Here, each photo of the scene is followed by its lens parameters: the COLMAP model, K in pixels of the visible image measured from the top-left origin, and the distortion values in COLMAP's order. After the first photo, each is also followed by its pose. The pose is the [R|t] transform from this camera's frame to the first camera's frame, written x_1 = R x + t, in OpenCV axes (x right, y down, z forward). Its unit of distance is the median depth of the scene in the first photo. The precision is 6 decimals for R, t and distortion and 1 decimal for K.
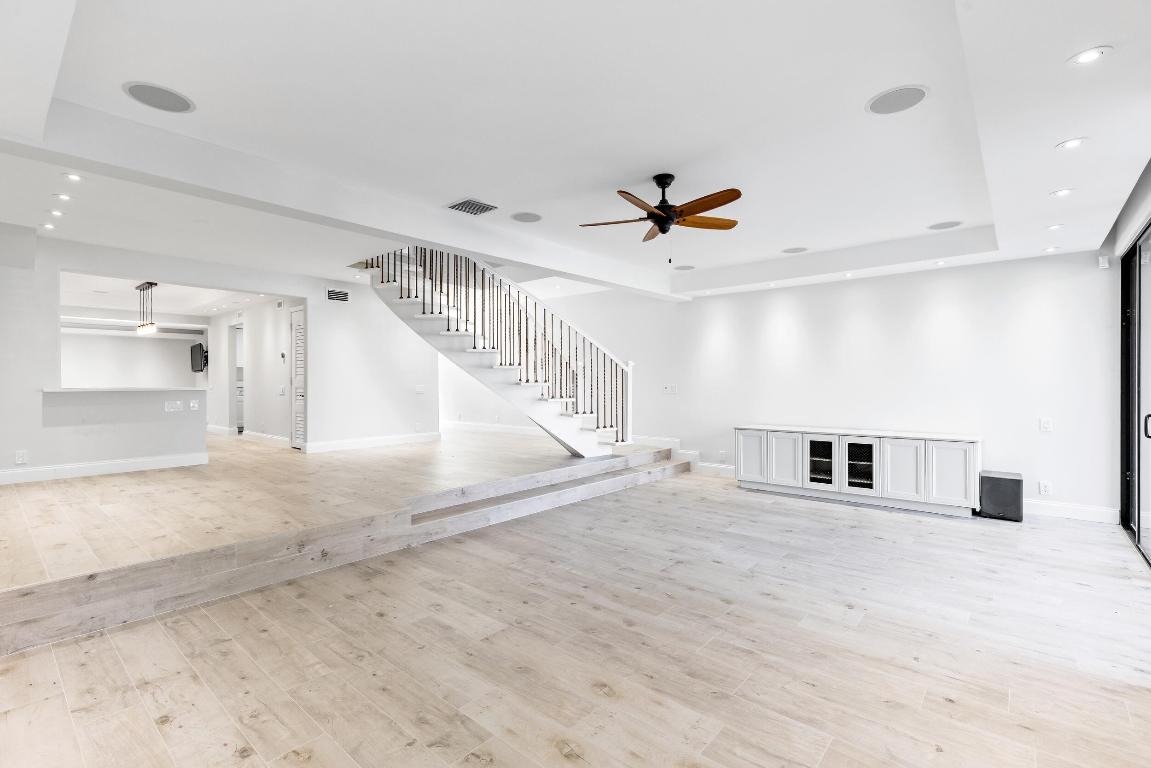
lens RADIAL K [[519.8, 0, 570.9], [0, 519.8, 388.0], [0, 0, 1]] dist [0.006845, -0.001451]
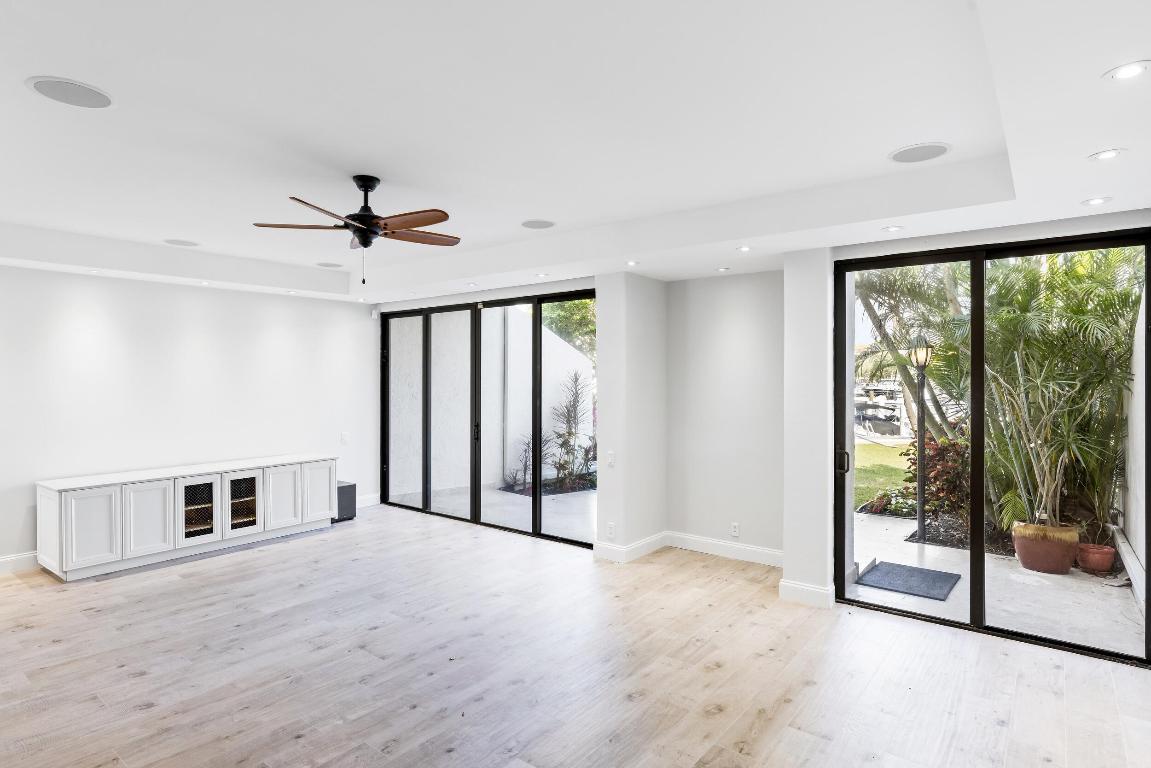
lens RADIAL K [[626.4, 0, 572.9], [0, 626.4, 384.7], [0, 0, 1]] dist [-0.004593, 0.004921]
pose [[-0.054844, -0.013080, 0.998409, -0.671147], [0.011566, 0.999839, 0.013734, -0.076085], [-0.998428, 0.012301, -0.054684, 0.605217]]
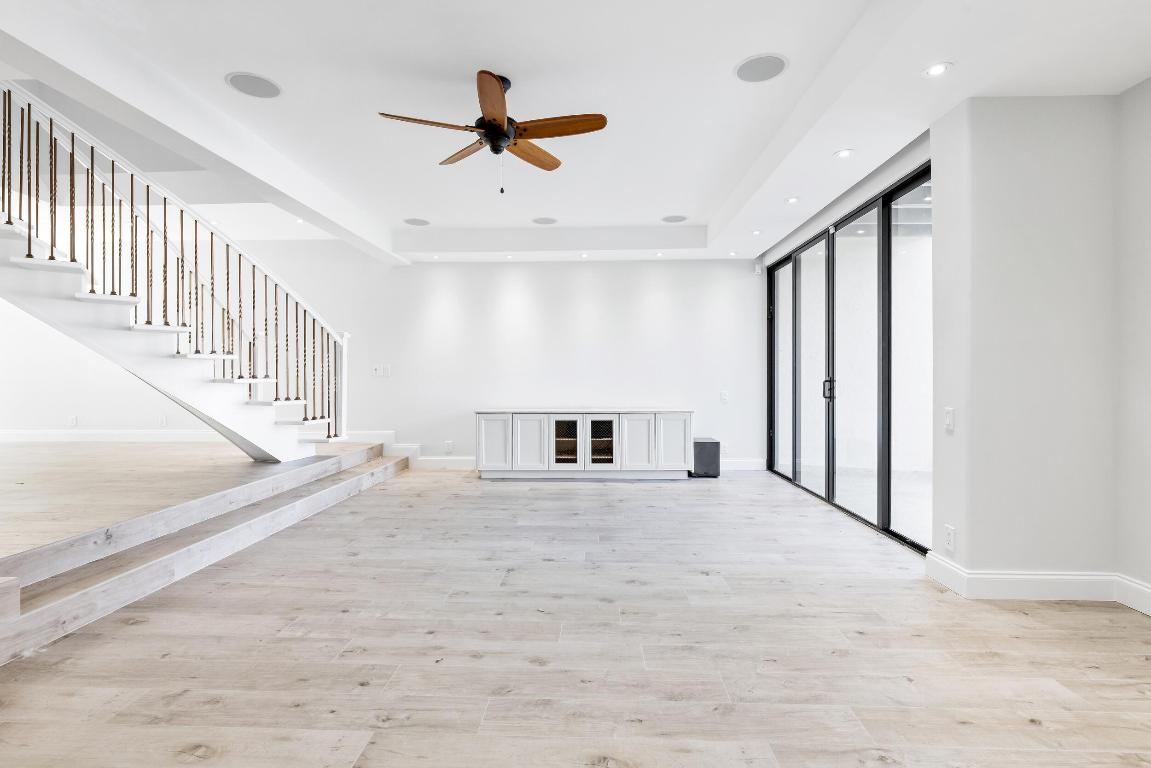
lens RADIAL K [[554.5, 0, 571.0], [0, 554.5, 381.3], [0, 0, 1]] dist [-0.003871, 0.001655]
pose [[0.779691, -0.002542, 0.626159, -0.212496], [0.005939, 0.999977, -0.003336, 0.040859], [-0.626136, 0.006320, 0.779688, 0.233408]]
